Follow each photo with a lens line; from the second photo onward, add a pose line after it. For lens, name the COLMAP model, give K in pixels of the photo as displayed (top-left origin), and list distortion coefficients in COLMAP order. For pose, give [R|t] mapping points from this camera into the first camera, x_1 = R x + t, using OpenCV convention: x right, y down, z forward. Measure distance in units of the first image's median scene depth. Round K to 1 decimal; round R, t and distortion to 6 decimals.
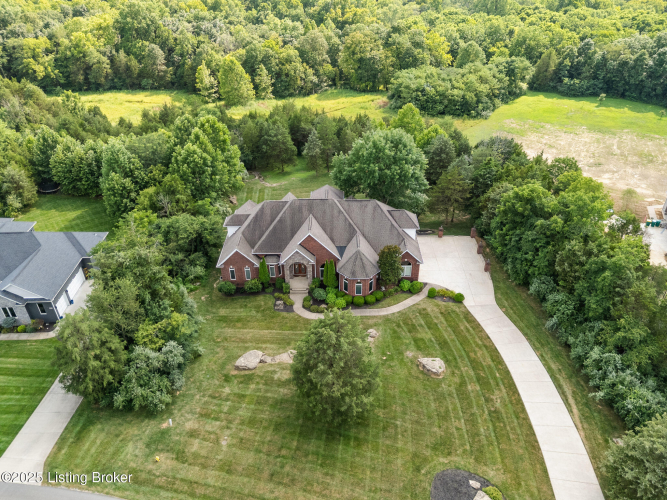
lens RADIAL K [[492.0, 0, 333.5], [0, 492.0, 250.0], [0, 0, 1]] dist [0.072854, -0.073714]
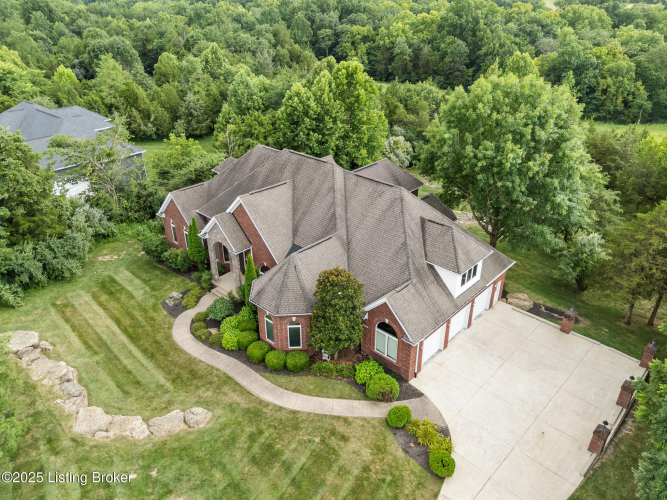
lens RADIAL K [[492.0, 0, 333.5], [0, 492.0, 250.0], [0, 0, 1]] dist [0.072854, -0.073714]
pose [[0.736555, 0.330455, -0.590157, 0.361622], [-0.377661, 0.924777, 0.046478, -0.043543], [0.561123, 0.188645, 0.805949, 0.602669]]
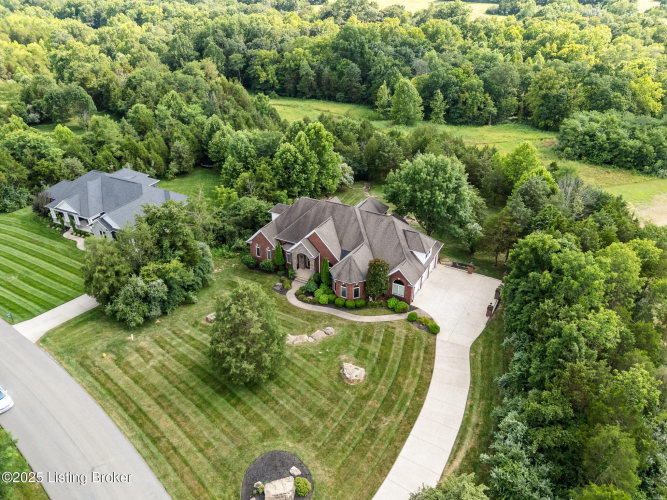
lens RADIAL K [[492.0, 0, 333.5], [0, 492.0, 250.0], [0, 0, 1]] dist [0.072854, -0.073714]
pose [[0.881661, 0.241065, -0.405661, 0.432209], [-0.260332, 0.965487, 0.007939, -0.010418], [0.393574, 0.098607, 0.913989, 0.009982]]
